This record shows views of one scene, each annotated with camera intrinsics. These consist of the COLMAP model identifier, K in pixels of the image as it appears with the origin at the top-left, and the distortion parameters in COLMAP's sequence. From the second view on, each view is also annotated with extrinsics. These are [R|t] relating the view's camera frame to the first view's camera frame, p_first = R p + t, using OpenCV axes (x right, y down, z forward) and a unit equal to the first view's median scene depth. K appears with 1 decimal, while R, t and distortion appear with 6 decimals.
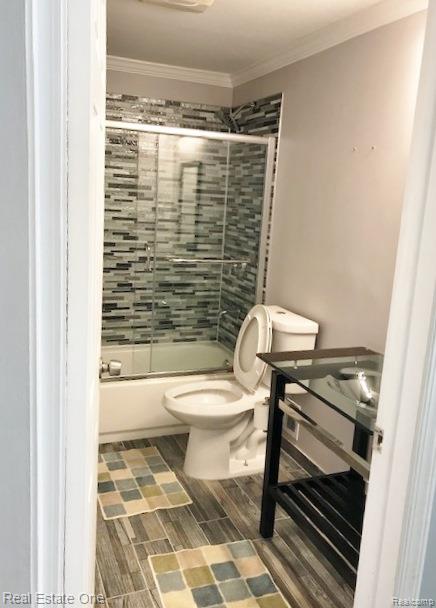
lens RADIAL K [[523.8, 0, 218.0], [0, 523.8, 304.0], [0, 0, 1]] dist [0.091838, -0.195935]
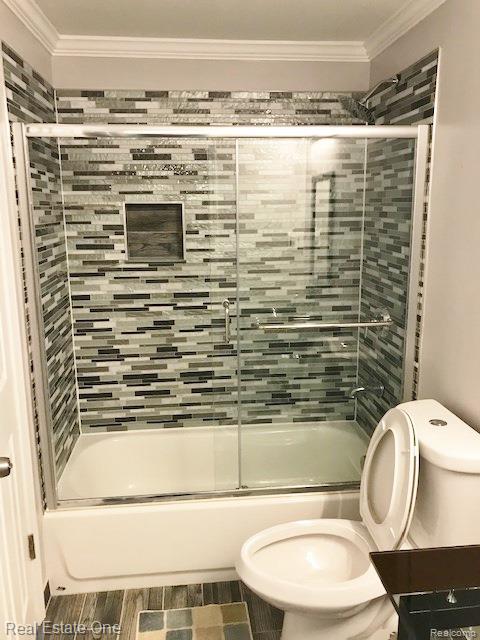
lens RADIAL K [[526.7, 0, 240.0], [0, 526.7, 320.0], [0, 0, 1]] dist [0.061513, -0.102466]
pose [[0.958119, -0.011253, -0.286148, 0.061795], [0.012599, 0.999917, 0.002862, -0.078571], [0.286092, -0.006347, 0.958181, 0.292831]]
